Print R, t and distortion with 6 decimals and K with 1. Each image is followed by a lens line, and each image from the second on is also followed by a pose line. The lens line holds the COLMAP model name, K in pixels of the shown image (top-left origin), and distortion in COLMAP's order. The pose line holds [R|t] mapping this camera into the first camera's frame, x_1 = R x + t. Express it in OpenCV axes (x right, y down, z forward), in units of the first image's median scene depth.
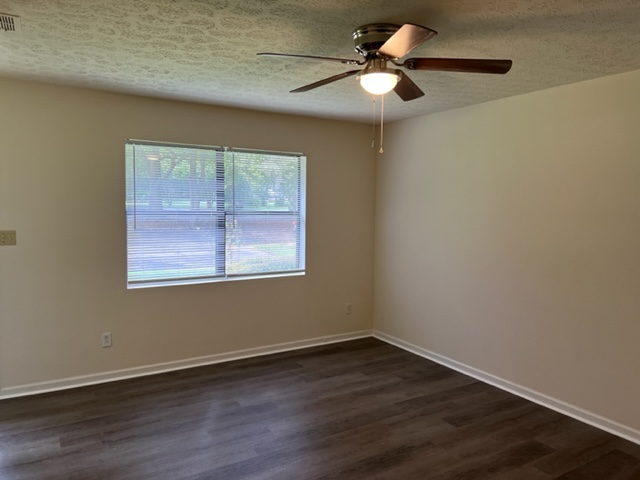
lens RADIAL K [[476.9, 0, 319.4], [0, 476.9, 259.5], [0, 0, 1]] dist [0.005283, 0.000101]
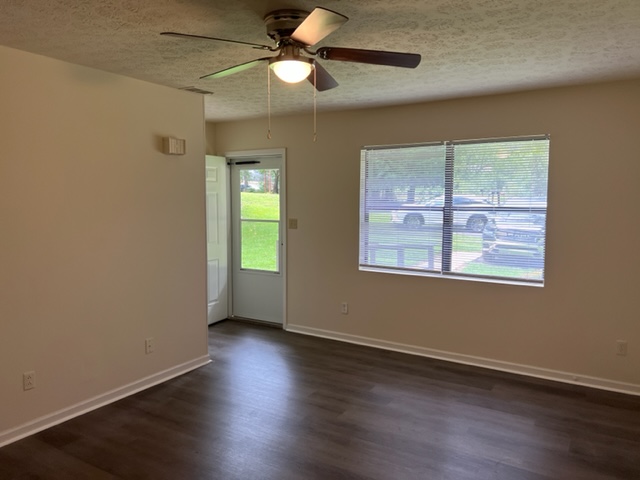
lens RADIAL K [[476.9, 0, 319.4], [0, 476.9, 259.5], [0, 0, 1]] dist [0.005283, 0.000101]
pose [[0.432689, 0.098229, -0.896176, 0.616112], [-0.104564, 0.992806, 0.058335, -0.025053], [0.895459, 0.068467, 0.439848, 0.364020]]
